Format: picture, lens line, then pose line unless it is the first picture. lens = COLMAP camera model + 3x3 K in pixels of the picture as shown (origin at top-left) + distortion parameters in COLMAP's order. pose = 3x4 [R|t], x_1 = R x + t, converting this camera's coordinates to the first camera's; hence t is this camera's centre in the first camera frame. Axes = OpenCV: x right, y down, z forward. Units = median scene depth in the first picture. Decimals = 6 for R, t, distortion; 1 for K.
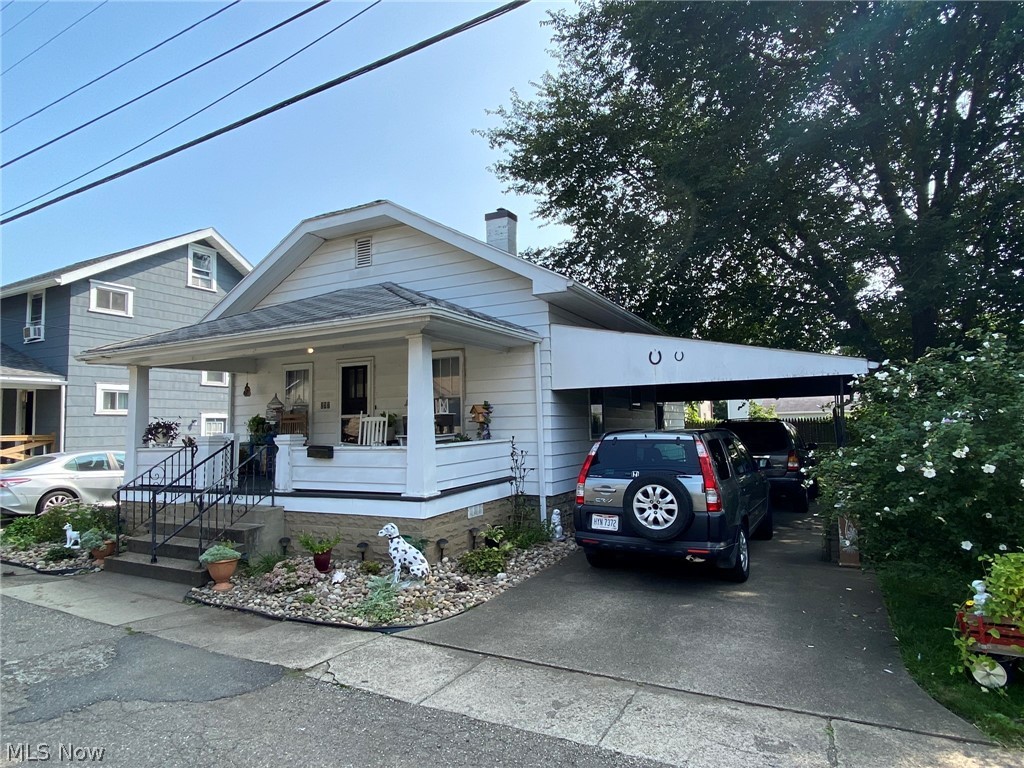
lens RADIAL K [[594.5, 0, 512.0], [0, 594.5, 384.0], [0, 0, 1]] dist [0.073580, -0.091430]
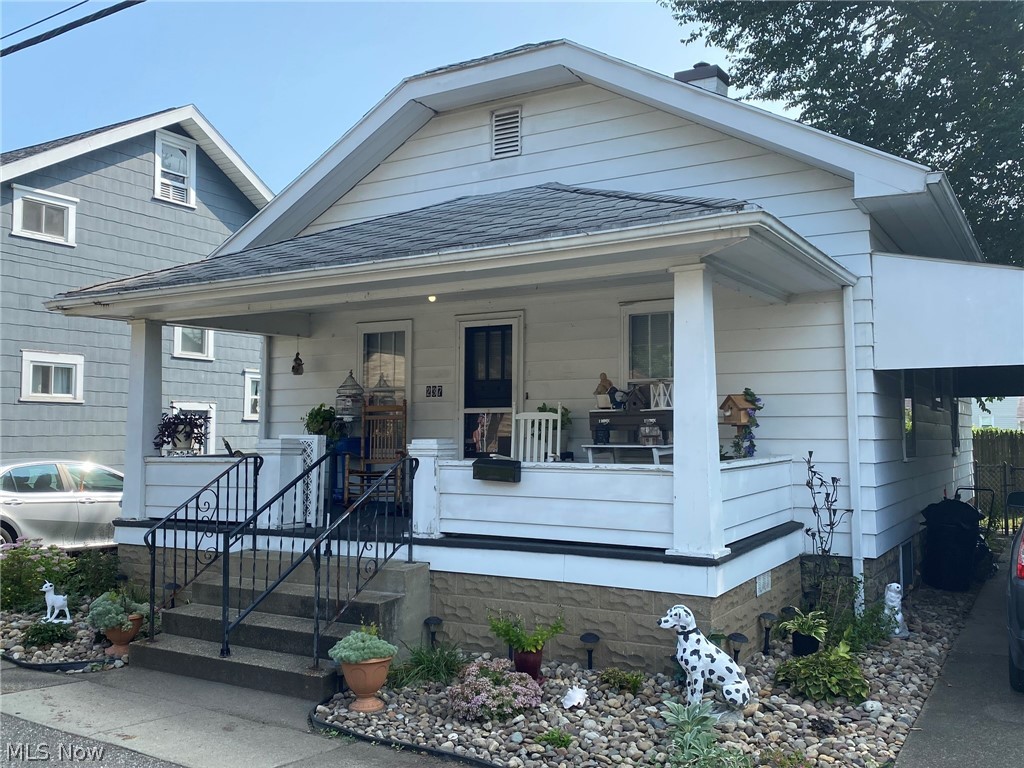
lens RADIAL K [[921.1, 0, 512.0], [0, 921.1, 384.0], [0, 0, 1]] dist [0.107436, -0.233234]
pose [[0.998556, 0.016751, -0.051037, -0.249856], [-0.015808, 0.999698, 0.018833, 0.012555], [0.051337, -0.017999, 0.998519, 0.111836]]
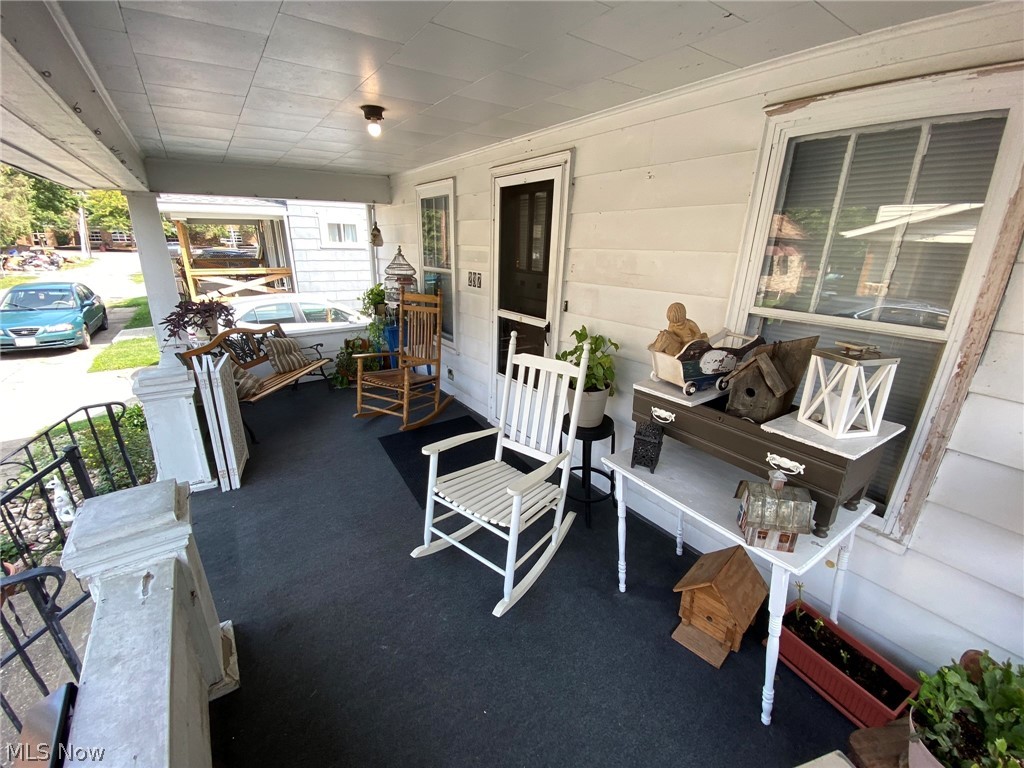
lens RADIAL K [[411.4, 0, 512.0], [0, 411.4, 384.0], [0, 0, 1]] dist [0.037831, -0.038122]
pose [[0.891184, 0.184191, -0.414567, -0.182827], [-0.009930, 0.921563, 0.388102, -0.019763], [0.453534, -0.341753, 0.823111, 0.959490]]
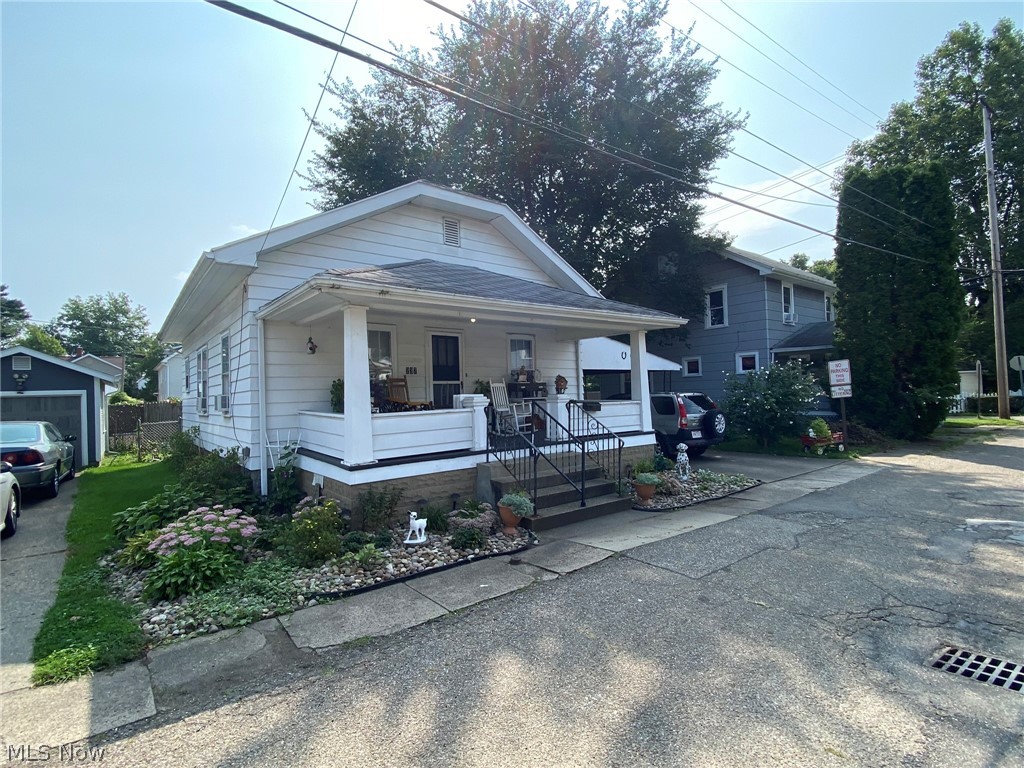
lens RADIAL K [[502.3, 0, 512.0], [0, 502.3, 384.0], [0, 0, 1]] dist [0.000899, 0.000021]
pose [[0.403515, 0.030933, 0.914450, -1.342571], [-0.045968, 0.998852, -0.013504, 0.081694], [-0.913818, -0.036586, 0.404473, 0.677885]]
